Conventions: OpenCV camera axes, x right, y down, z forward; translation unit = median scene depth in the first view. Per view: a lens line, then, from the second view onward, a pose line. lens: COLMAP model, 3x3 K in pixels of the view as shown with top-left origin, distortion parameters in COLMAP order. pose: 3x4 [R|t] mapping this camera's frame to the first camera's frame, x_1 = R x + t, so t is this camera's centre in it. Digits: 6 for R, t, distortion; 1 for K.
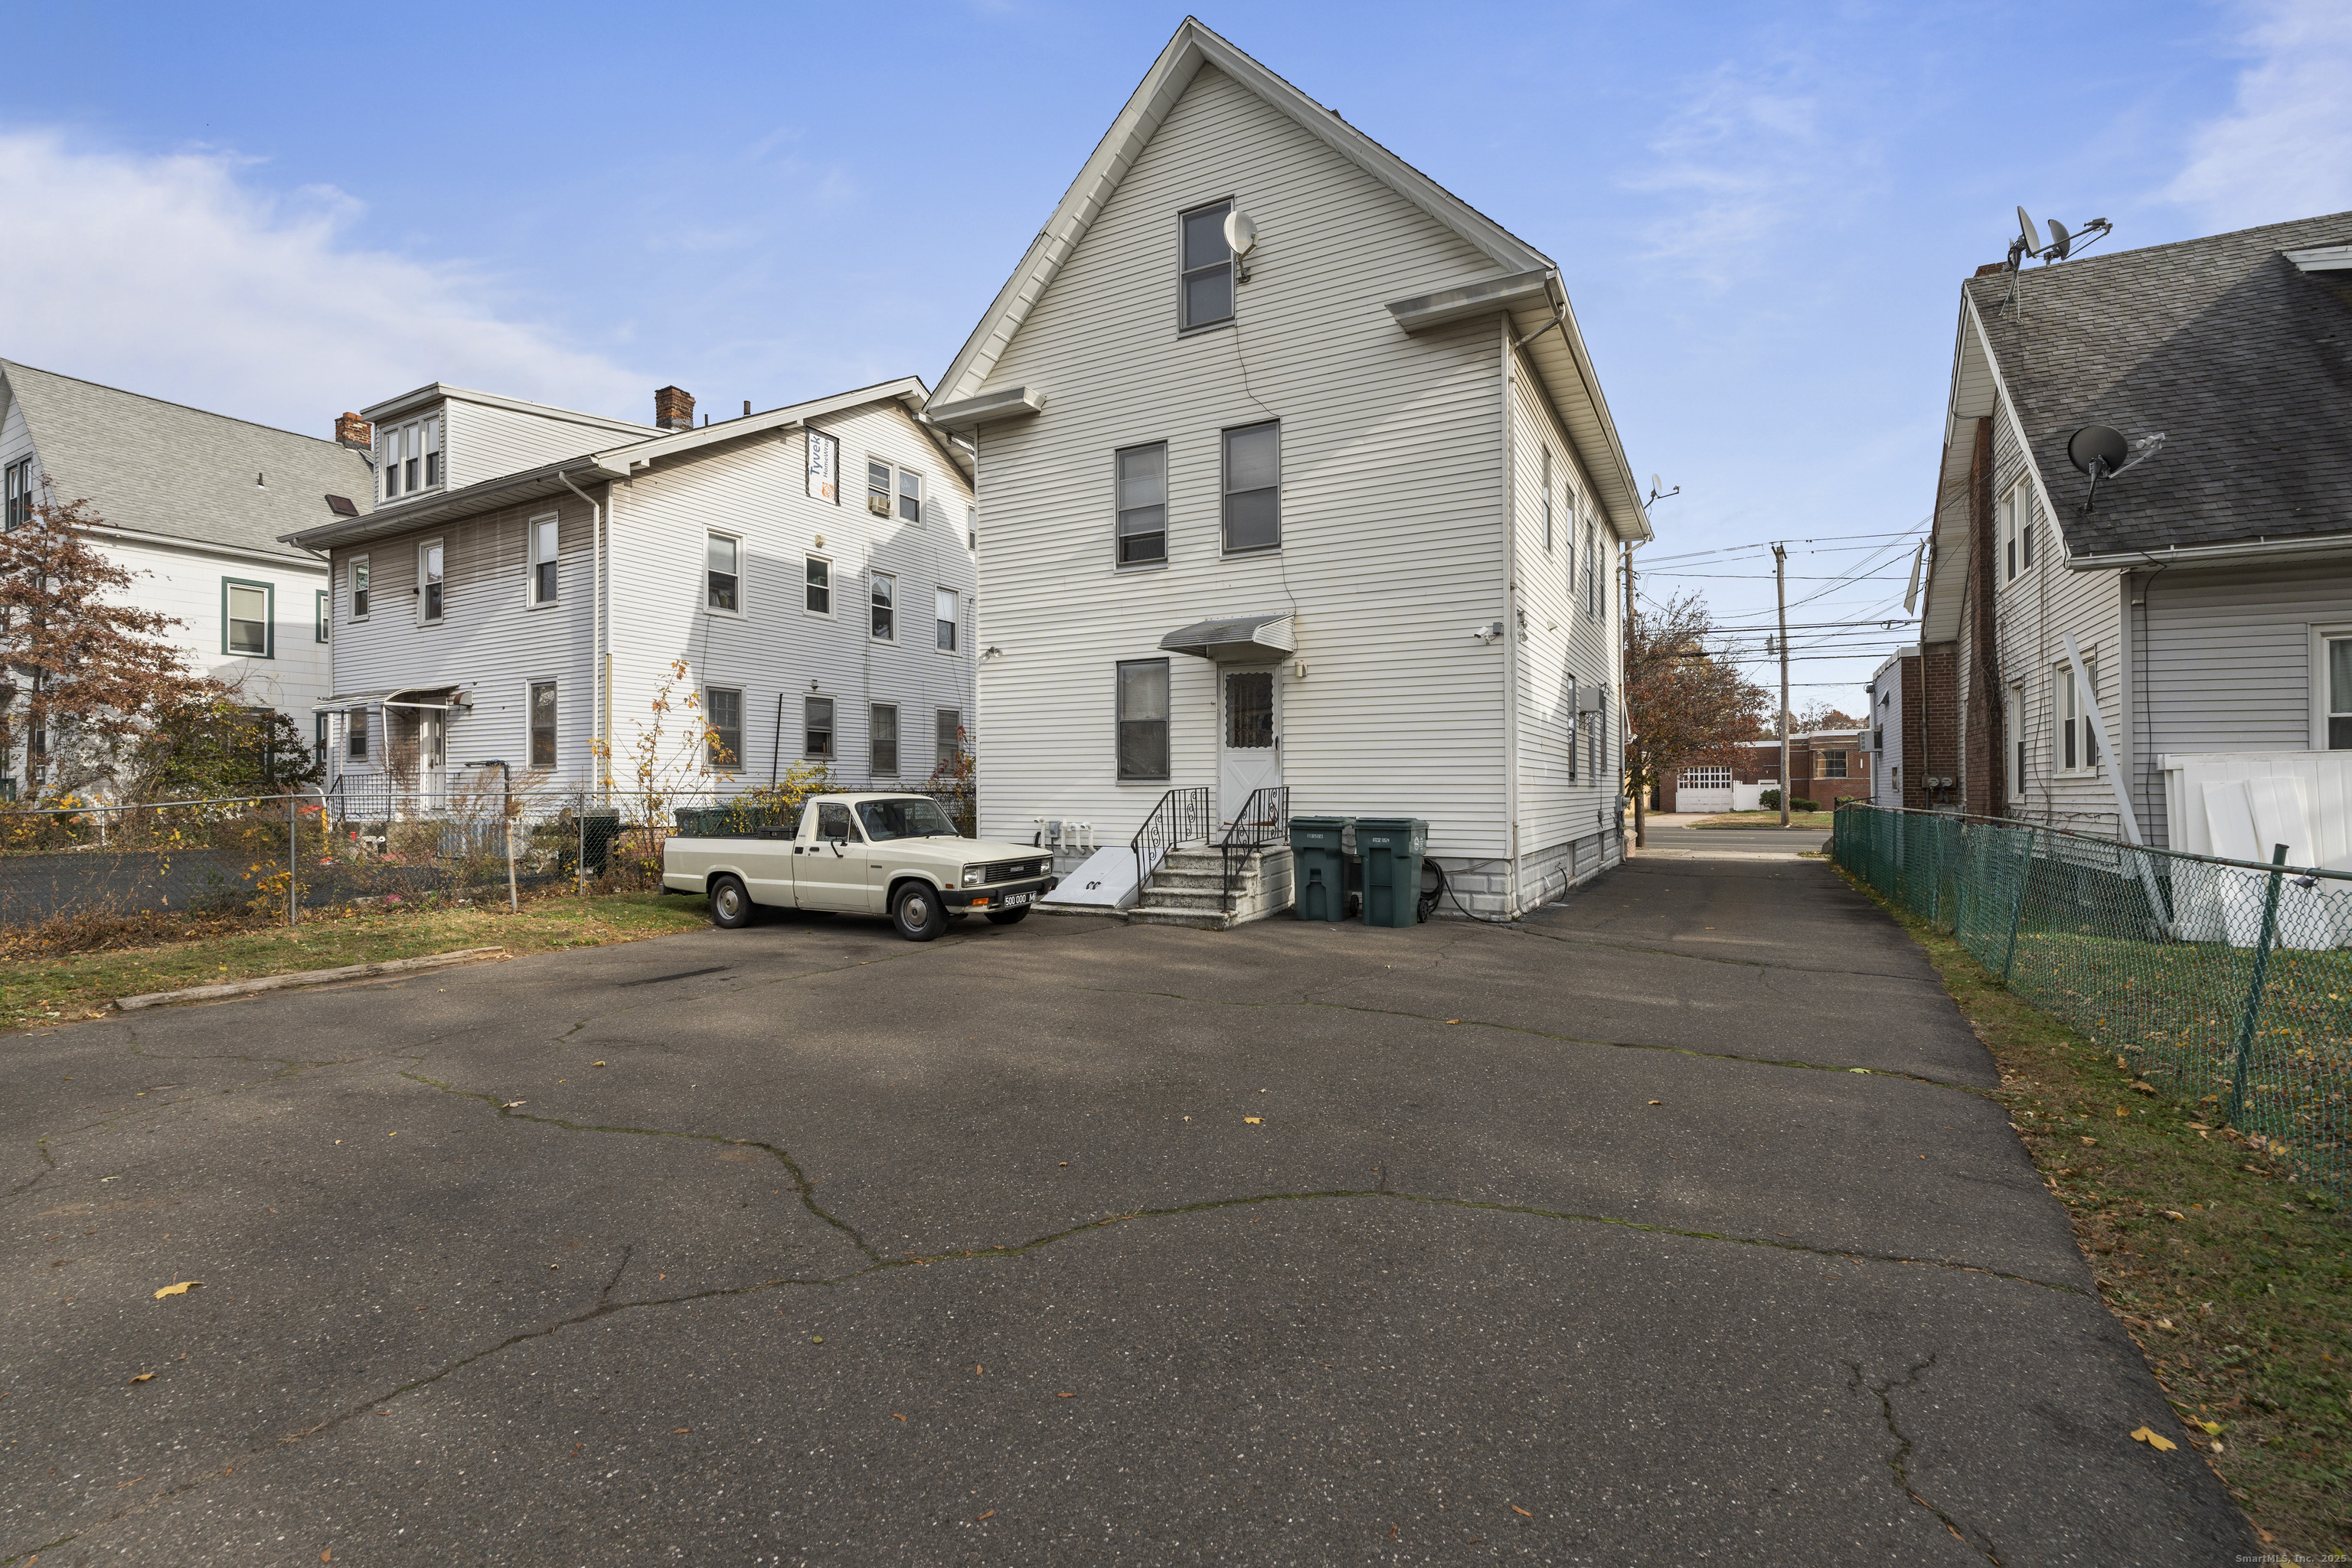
lens RADIAL K [[1070.8, 0, 1176.0], [0, 1070.8, 784.0], [0, 0, 1]] dist [-0.002739, -0.000153]
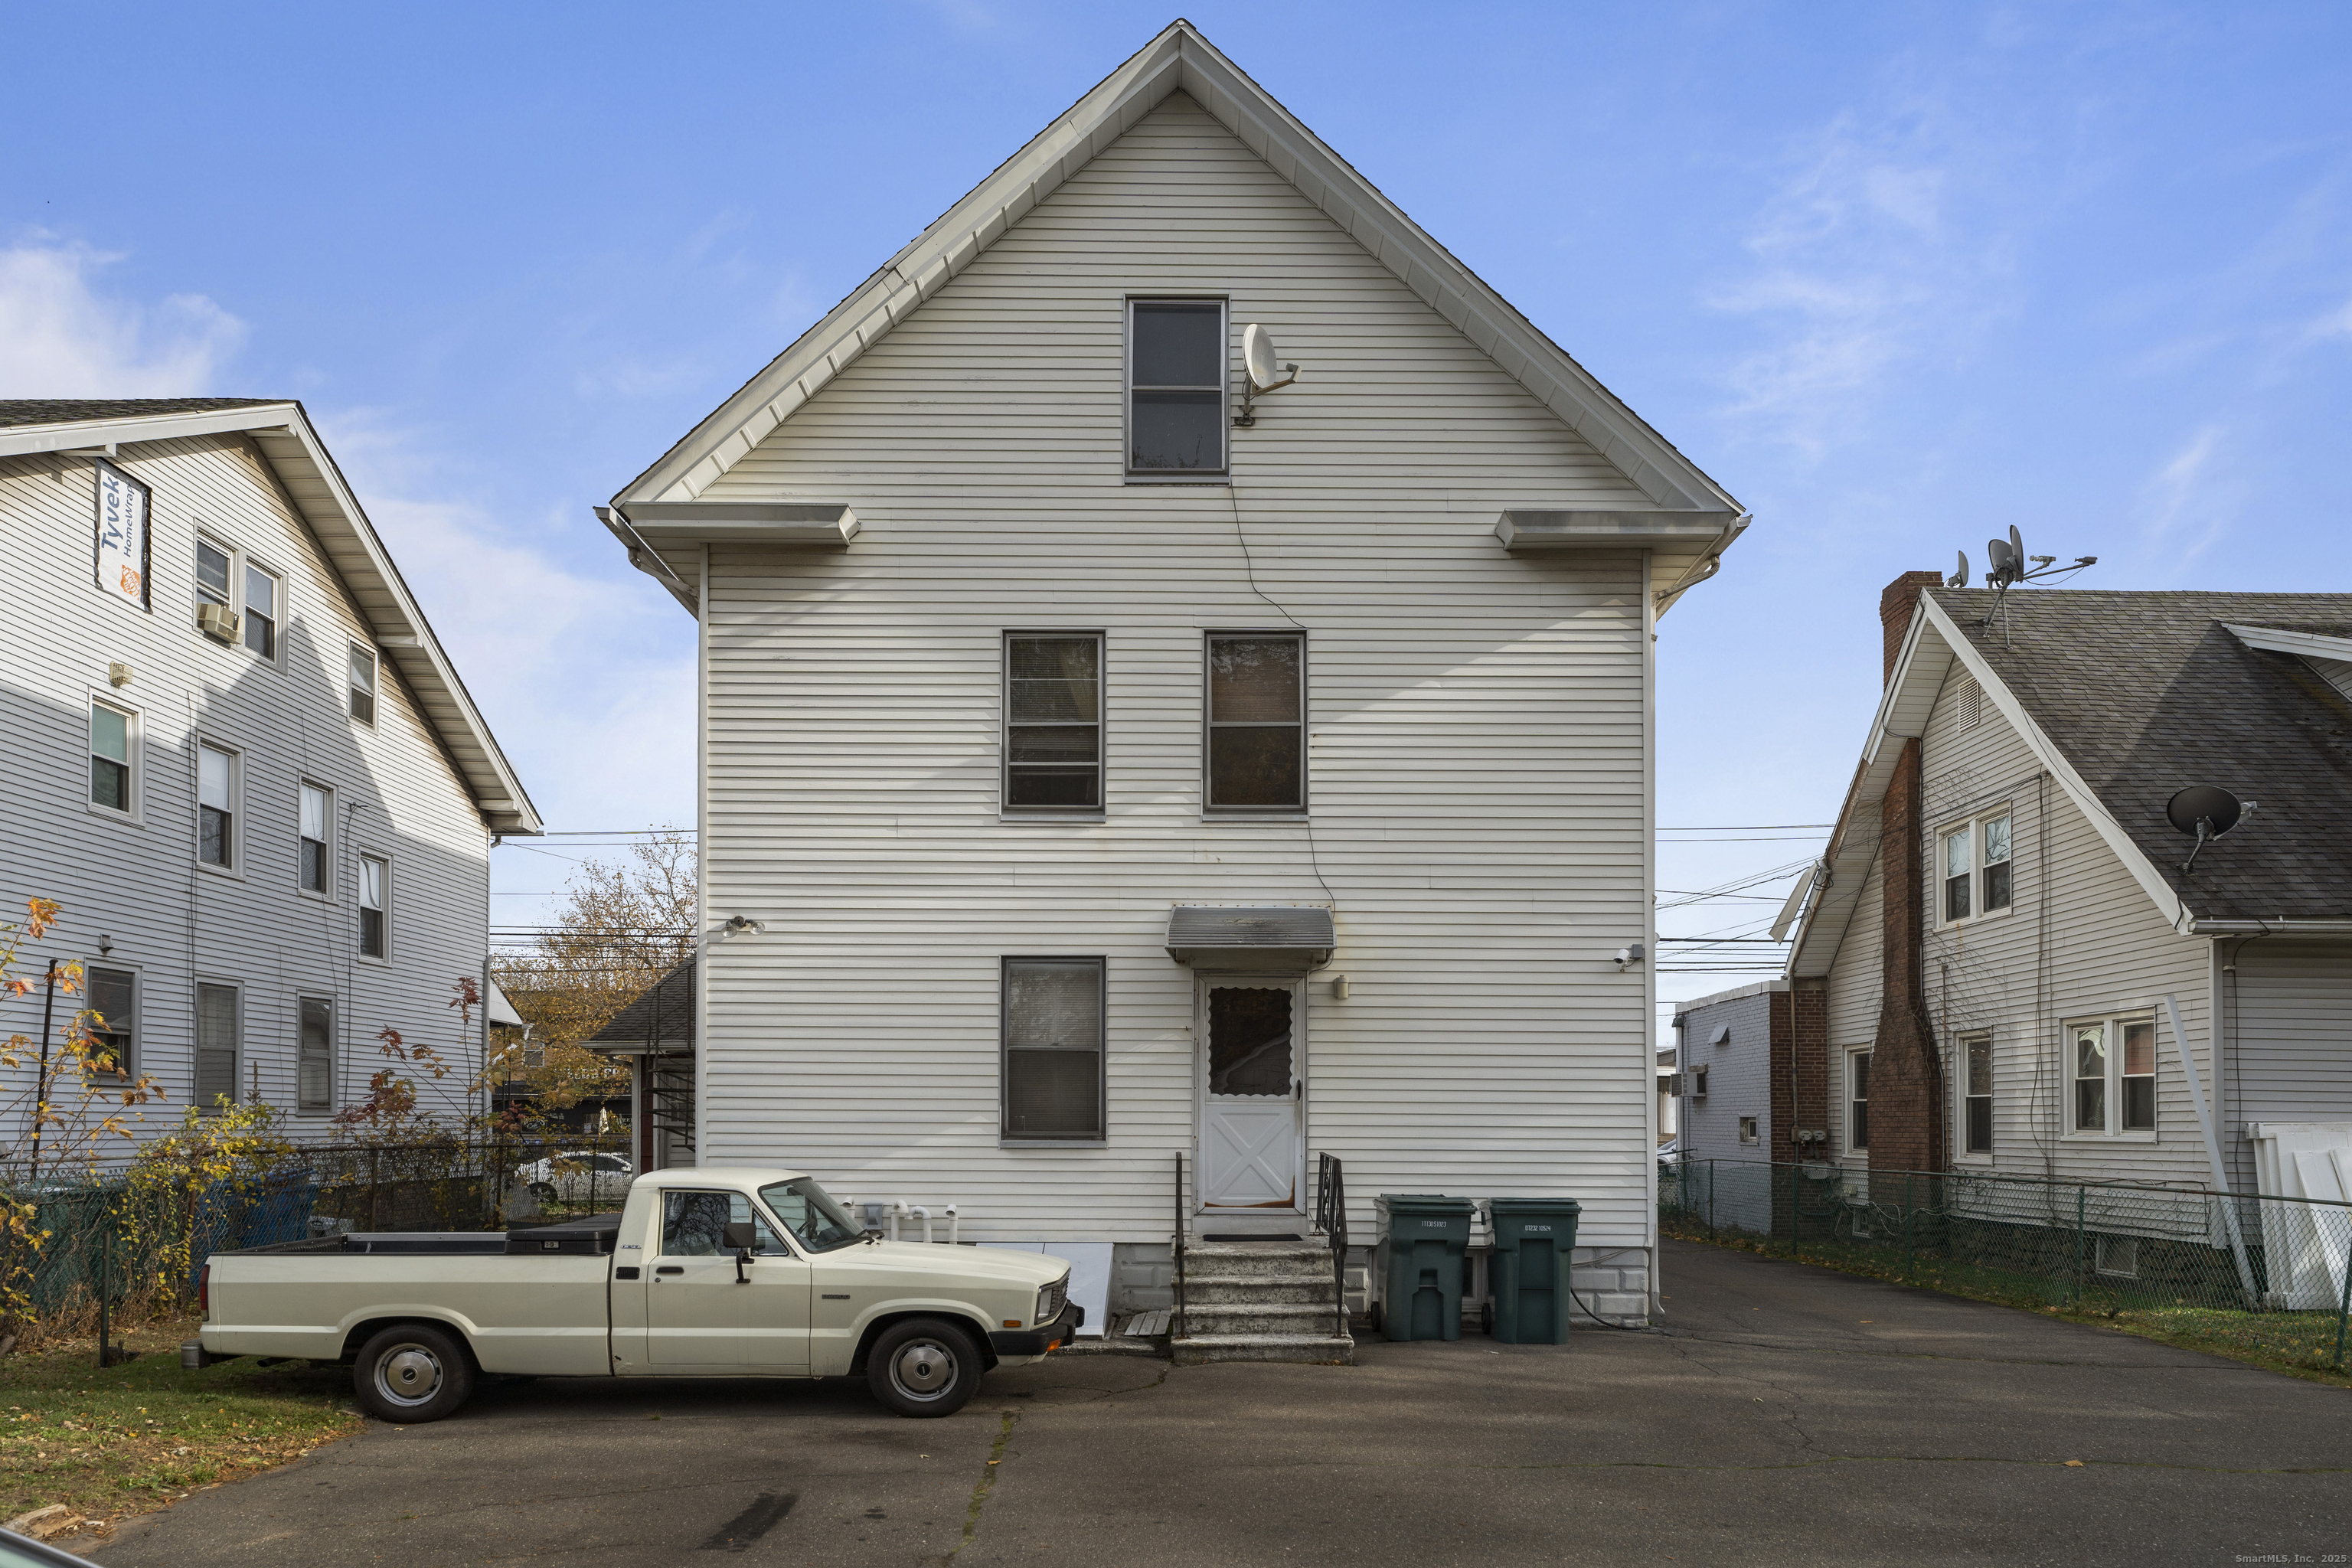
lens RADIAL K [[1575.1, 0, 1179.8], [0, 1575.1, 1101.2], [0, 0, 1]] dist [-0.001406, -0.001122]
pose [[0.882500, 0.007708, 0.470249, -0.446712], [-0.004571, 0.999959, -0.007813, -0.021729], [-0.470290, 0.004745, 0.882499, 0.118764]]
